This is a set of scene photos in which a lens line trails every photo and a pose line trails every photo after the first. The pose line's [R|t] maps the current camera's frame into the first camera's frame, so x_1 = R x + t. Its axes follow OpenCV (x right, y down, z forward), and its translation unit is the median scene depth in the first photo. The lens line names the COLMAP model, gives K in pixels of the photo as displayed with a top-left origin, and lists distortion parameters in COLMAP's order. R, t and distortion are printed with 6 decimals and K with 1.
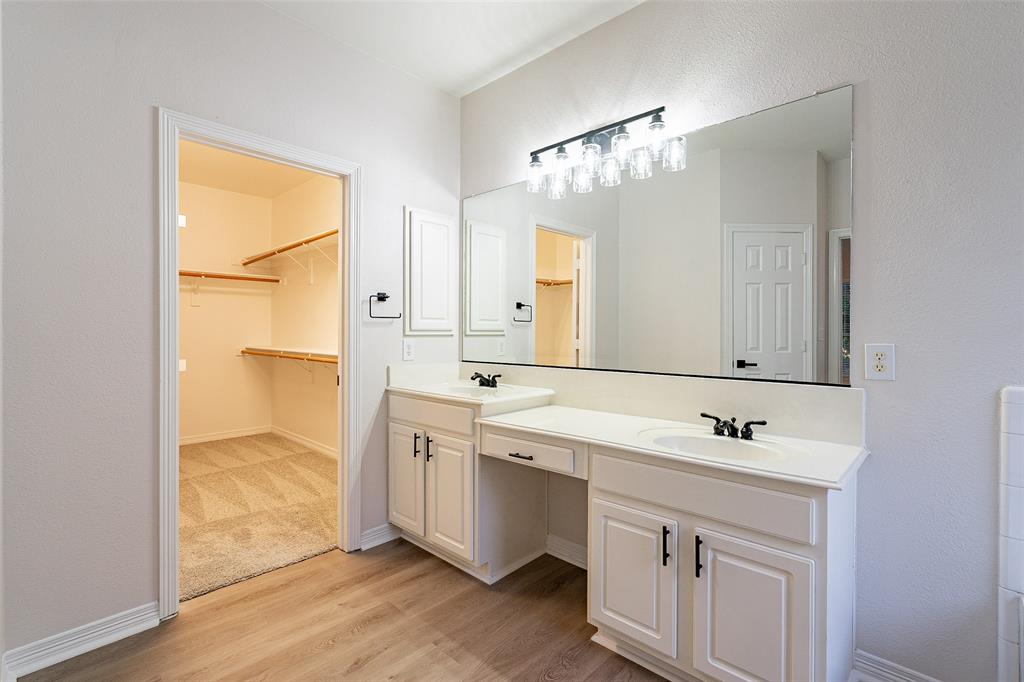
lens RADIAL K [[467.7, 0, 508.7], [0, 467.7, 329.6], [0, 0, 1]] dist [-0.009567, 0.004643]
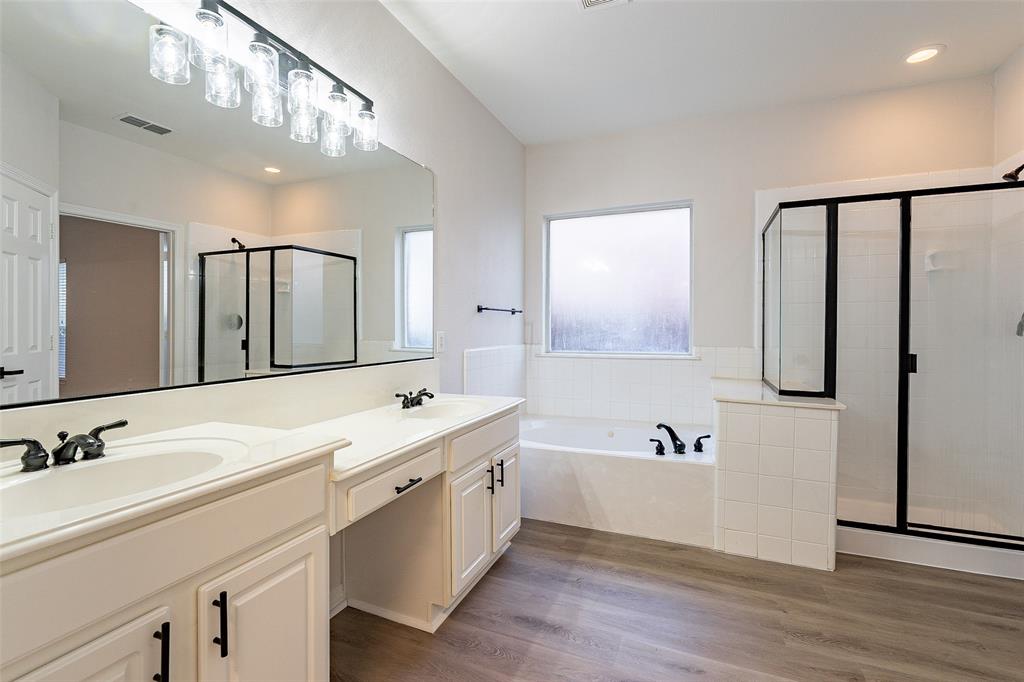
lens RADIAL K [[467.0, 0, 511.6], [0, 467.0, 331.5], [0, 0, 1]] dist [-0.000596, 0.000407]
pose [[-0.321632, -0.023290, 0.946578, -0.816629], [-0.003818, 0.999721, 0.023300, -0.010391], [-0.946857, 0.003880, -0.321631, 1.152117]]
